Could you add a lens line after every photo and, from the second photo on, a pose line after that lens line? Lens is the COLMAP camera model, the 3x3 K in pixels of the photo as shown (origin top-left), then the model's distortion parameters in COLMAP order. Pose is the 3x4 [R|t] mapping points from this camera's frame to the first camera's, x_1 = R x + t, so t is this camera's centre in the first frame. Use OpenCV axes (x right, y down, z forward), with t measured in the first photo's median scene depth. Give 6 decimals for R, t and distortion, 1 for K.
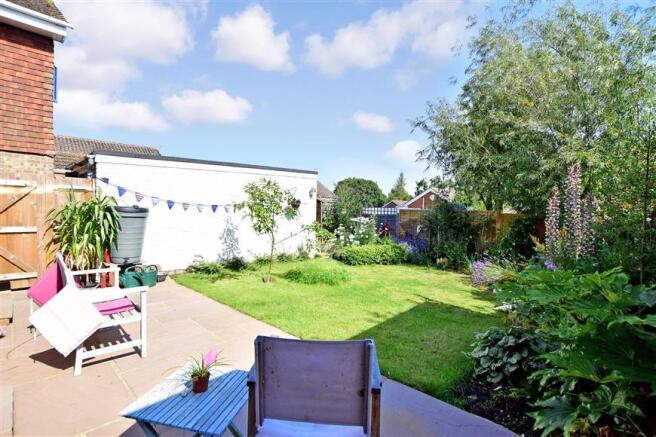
lens RADIAL K [[306.8, 0, 328.0], [0, 306.8, 218.7], [0, 0, 1]] dist [-0.033021, -0.001043]
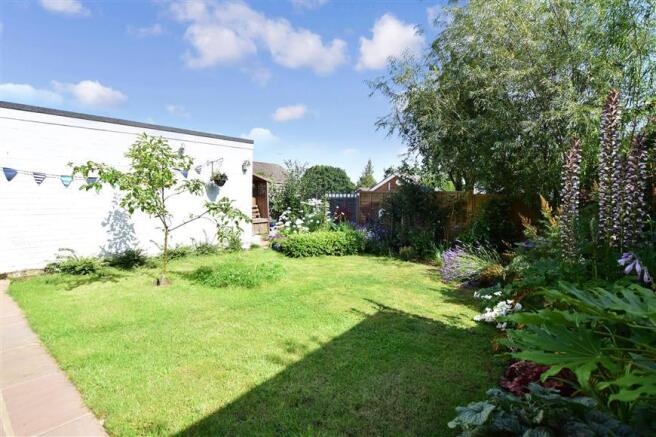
lens RADIAL K [[306.8, 0, 327.3], [0, 306.8, 218.1], [0, 0, 1]] dist [-0.033021, -0.001043]
pose [[0.995431, -0.008144, 0.095135, 0.089821], [0.004853, 0.999383, 0.034781, 0.023685], [-0.095360, -0.034160, 0.994857, 0.211652]]
